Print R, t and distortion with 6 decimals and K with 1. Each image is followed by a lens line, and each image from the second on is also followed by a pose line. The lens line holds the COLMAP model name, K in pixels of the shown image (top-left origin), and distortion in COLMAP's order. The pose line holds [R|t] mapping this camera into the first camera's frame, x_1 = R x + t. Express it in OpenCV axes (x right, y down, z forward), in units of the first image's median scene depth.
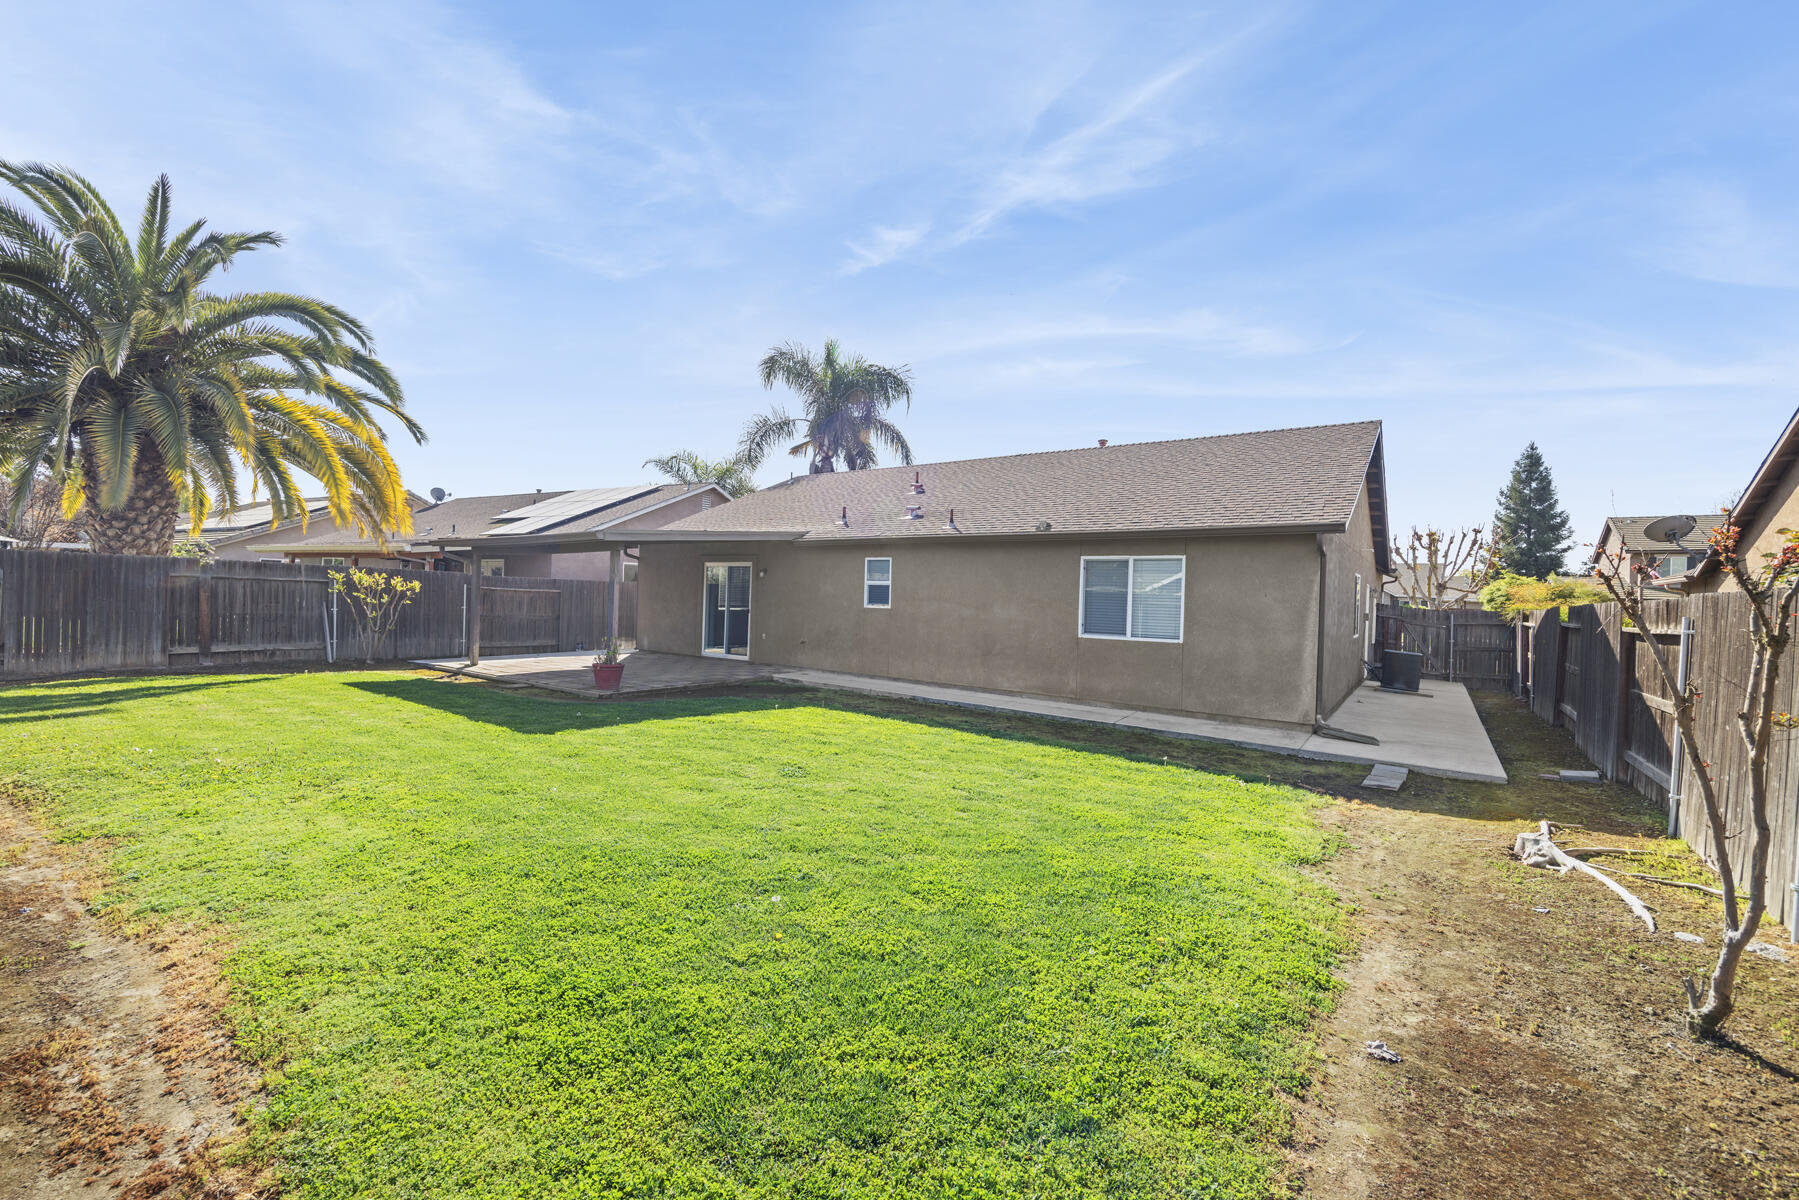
lens RADIAL K [[751.6, 0, 899.5], [0, 751.6, 600.0], [0, 0, 1]] dist [0.000268, 0.000064]
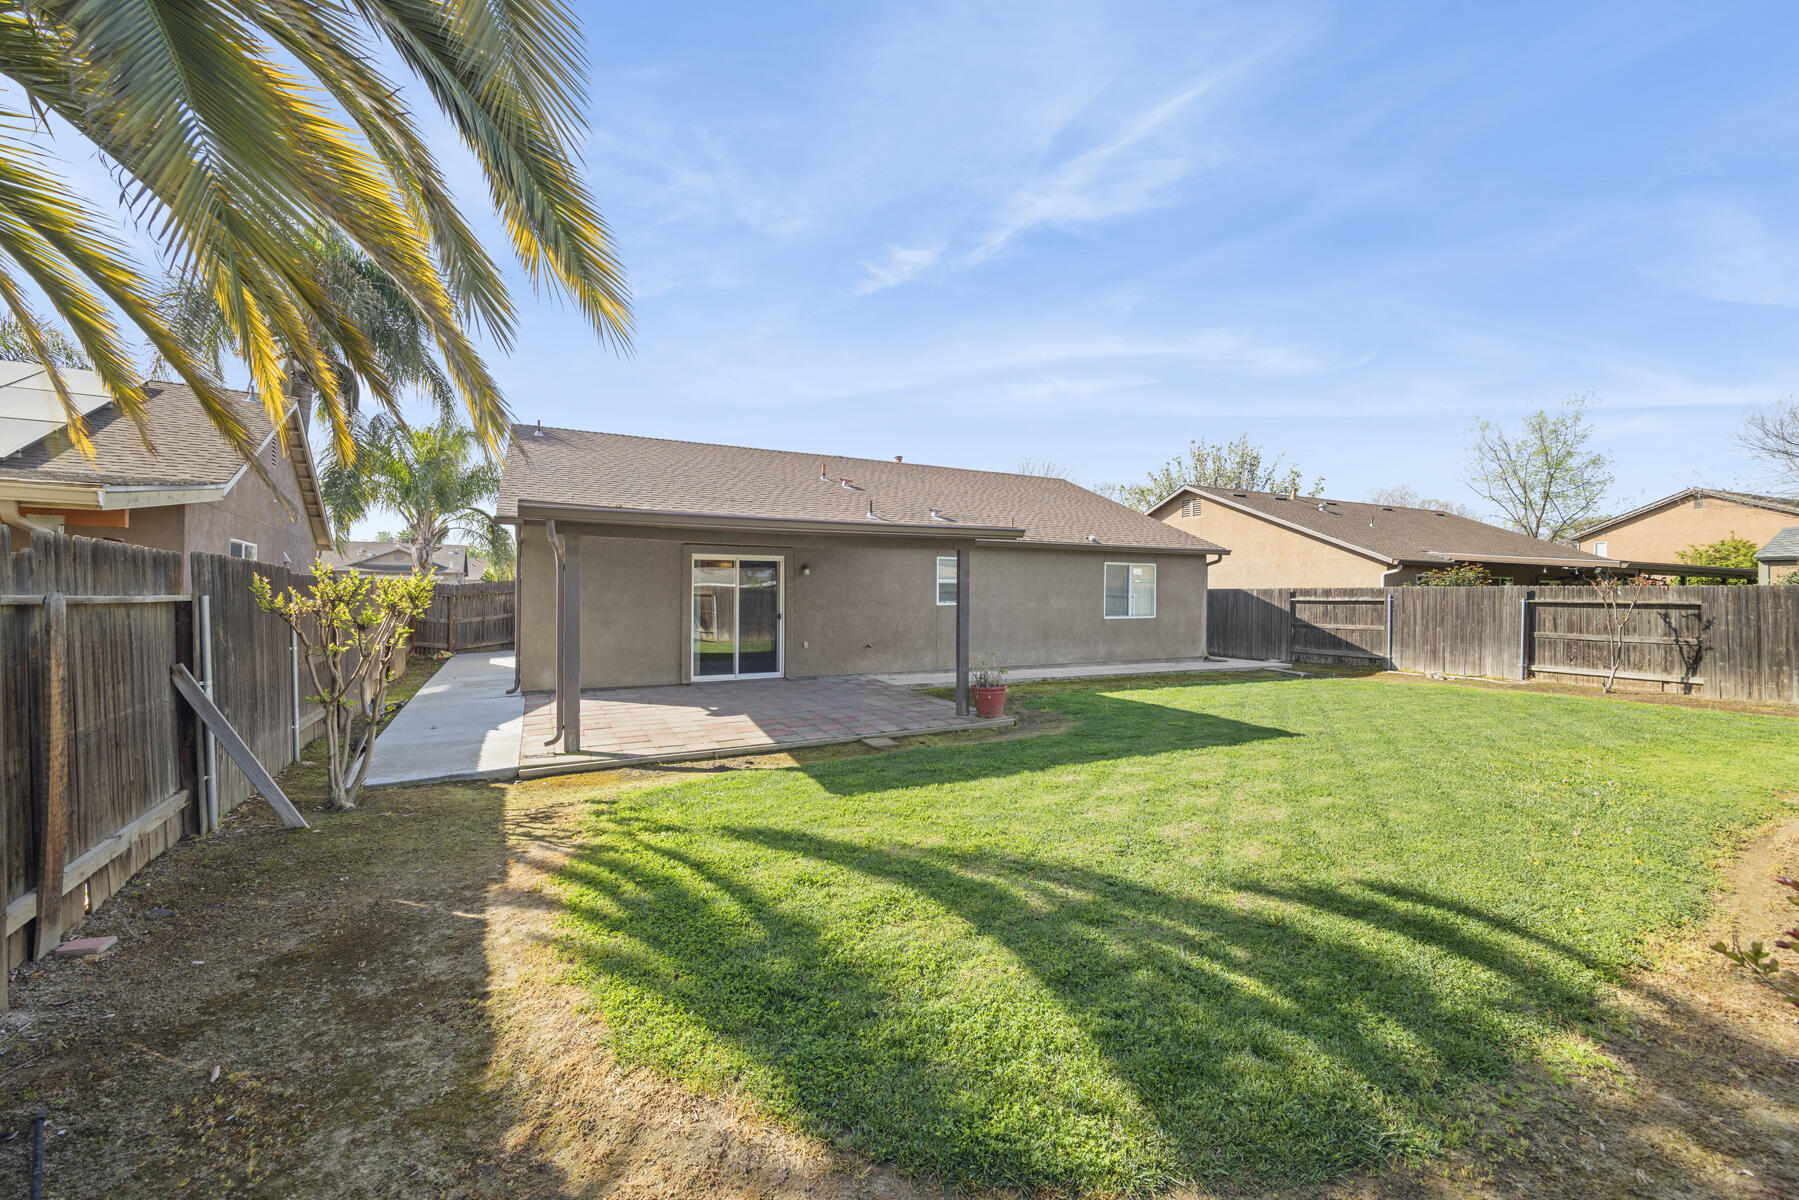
lens RADIAL K [[715.3, 0, 910.0], [0, 715.3, 601.0], [0, 0, 1]] dist [0.001469, 0.000229]
pose [[0.436011, -0.039696, 0.899065, -1.000559], [0.011749, 0.999193, 0.038419, -0.035823], [-0.899865, -0.006188, 0.436125, 0.644127]]
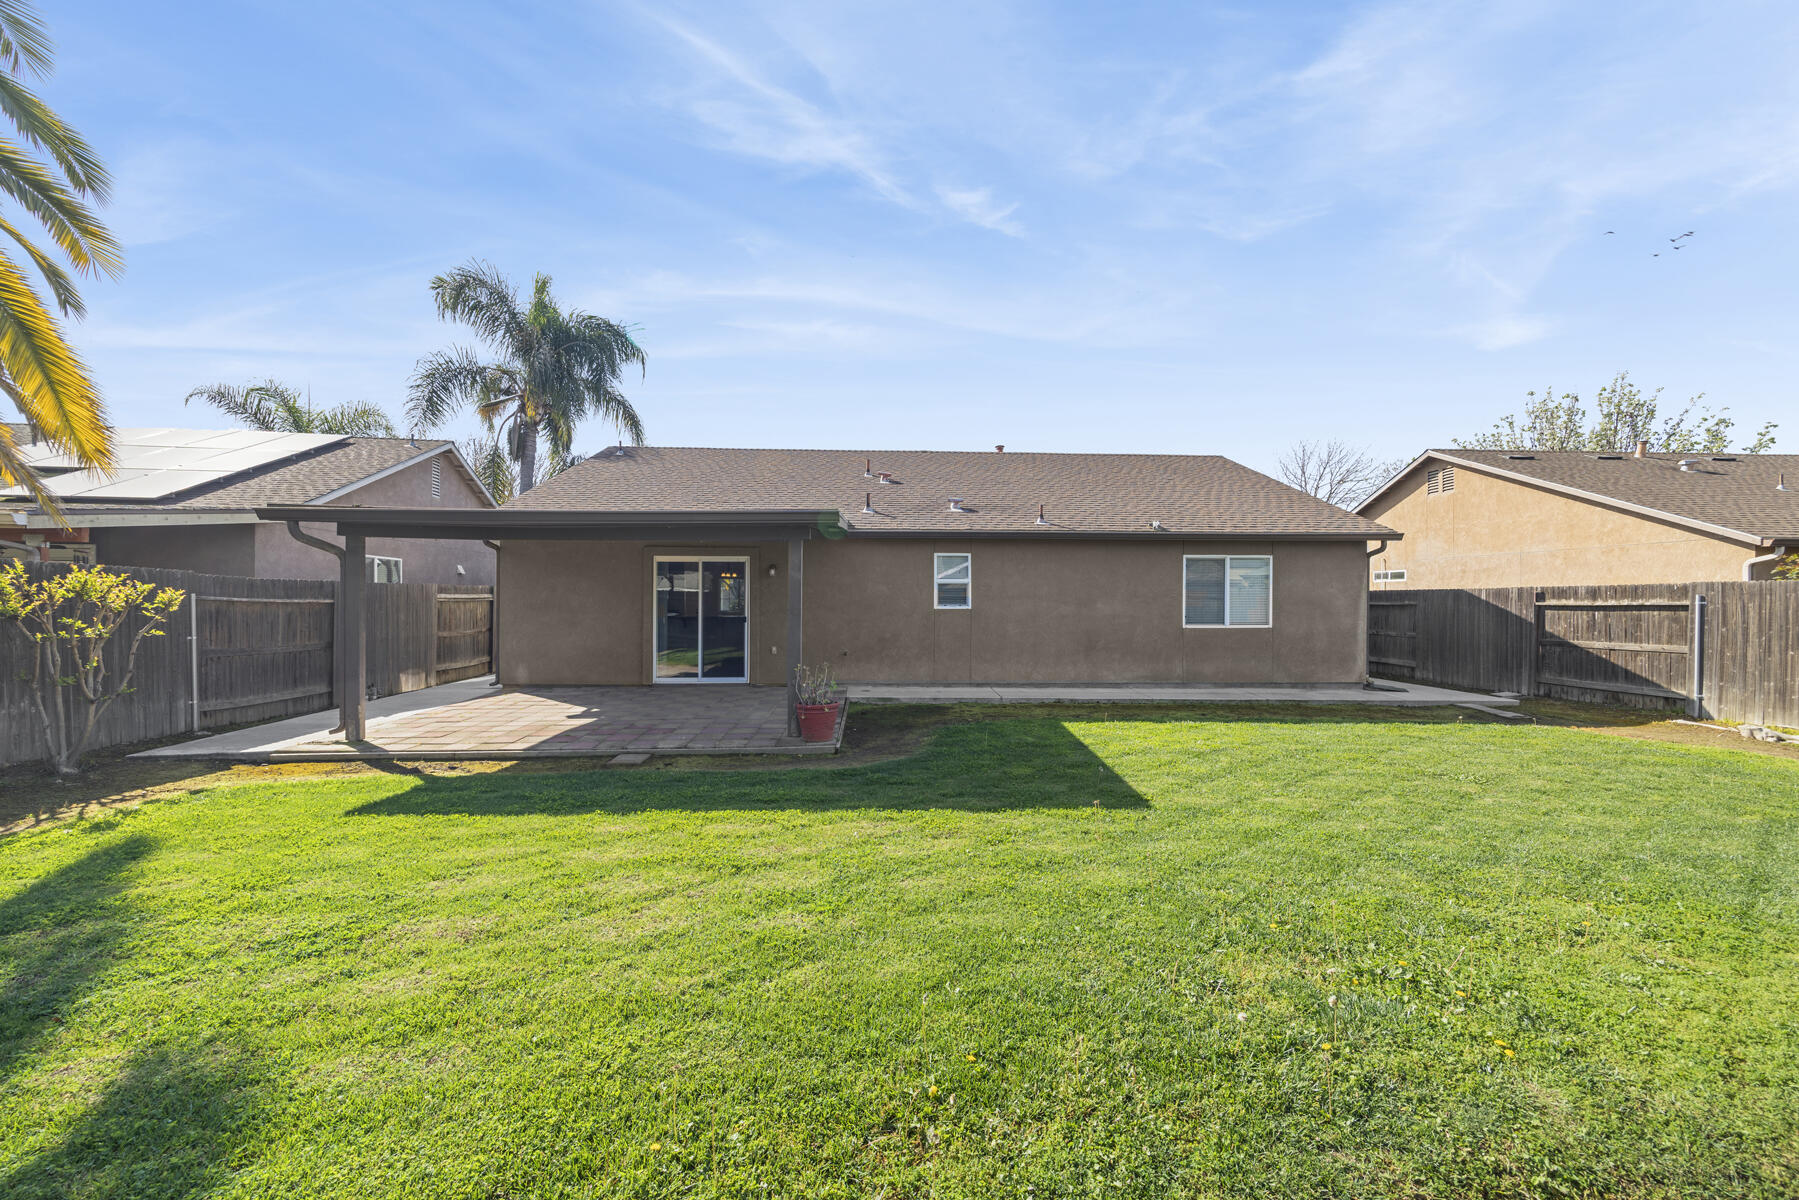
lens RADIAL K [[715.3, 0, 910.0], [0, 715.3, 601.0], [0, 0, 1]] dist [0.001469, 0.000229]
pose [[0.770629, -0.029718, 0.636591, -0.647736], [0.023427, 0.999558, 0.018302, -0.016379], [-0.636853, 0.000809, 0.770985, 0.386108]]
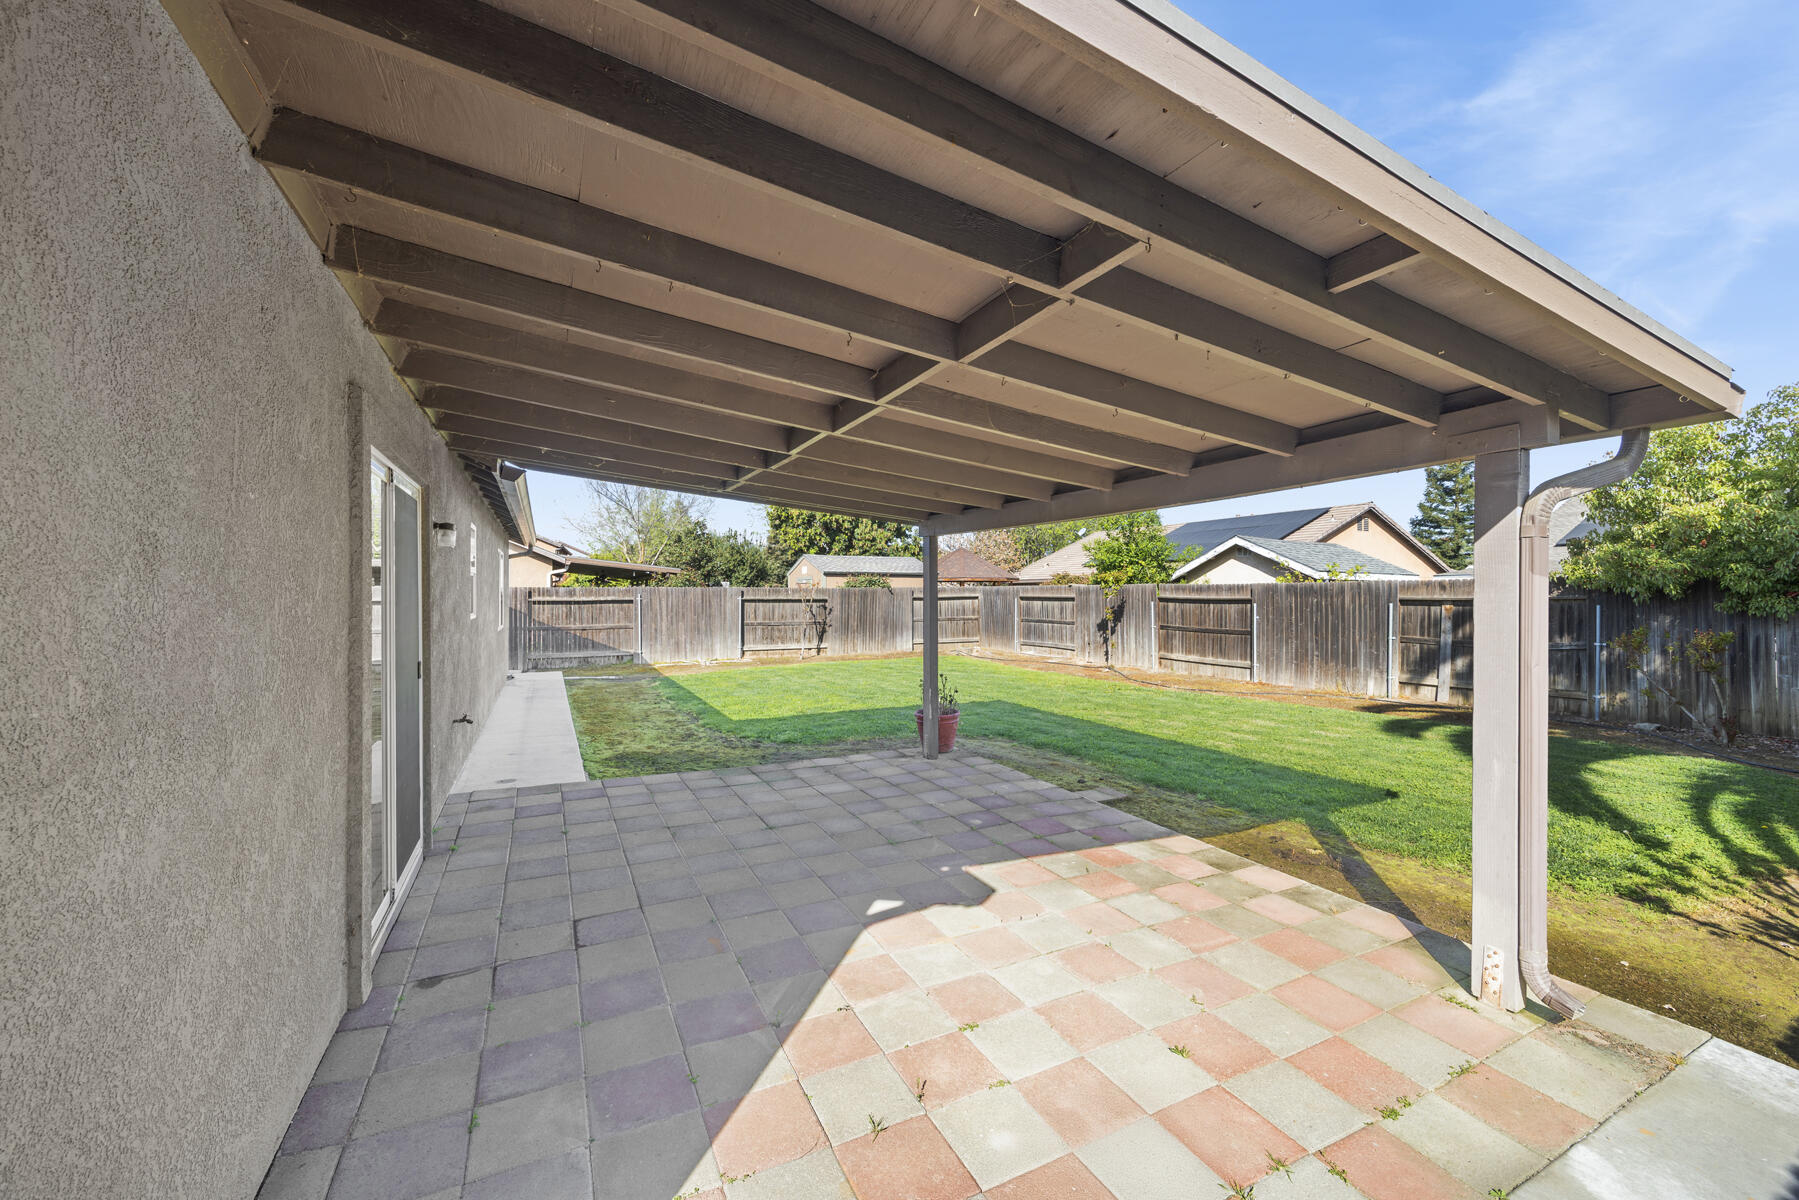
lens RADIAL K [[715.3, 0, 910.0], [0, 715.3, 601.0], [0, 0, 1]] dist [0.001469, 0.000229]
pose [[-0.895099, -0.034337, 0.444543, -0.559380], [-0.024987, 0.999326, 0.026878, -0.023874], [-0.445166, 0.012951, -0.895354, 1.386741]]
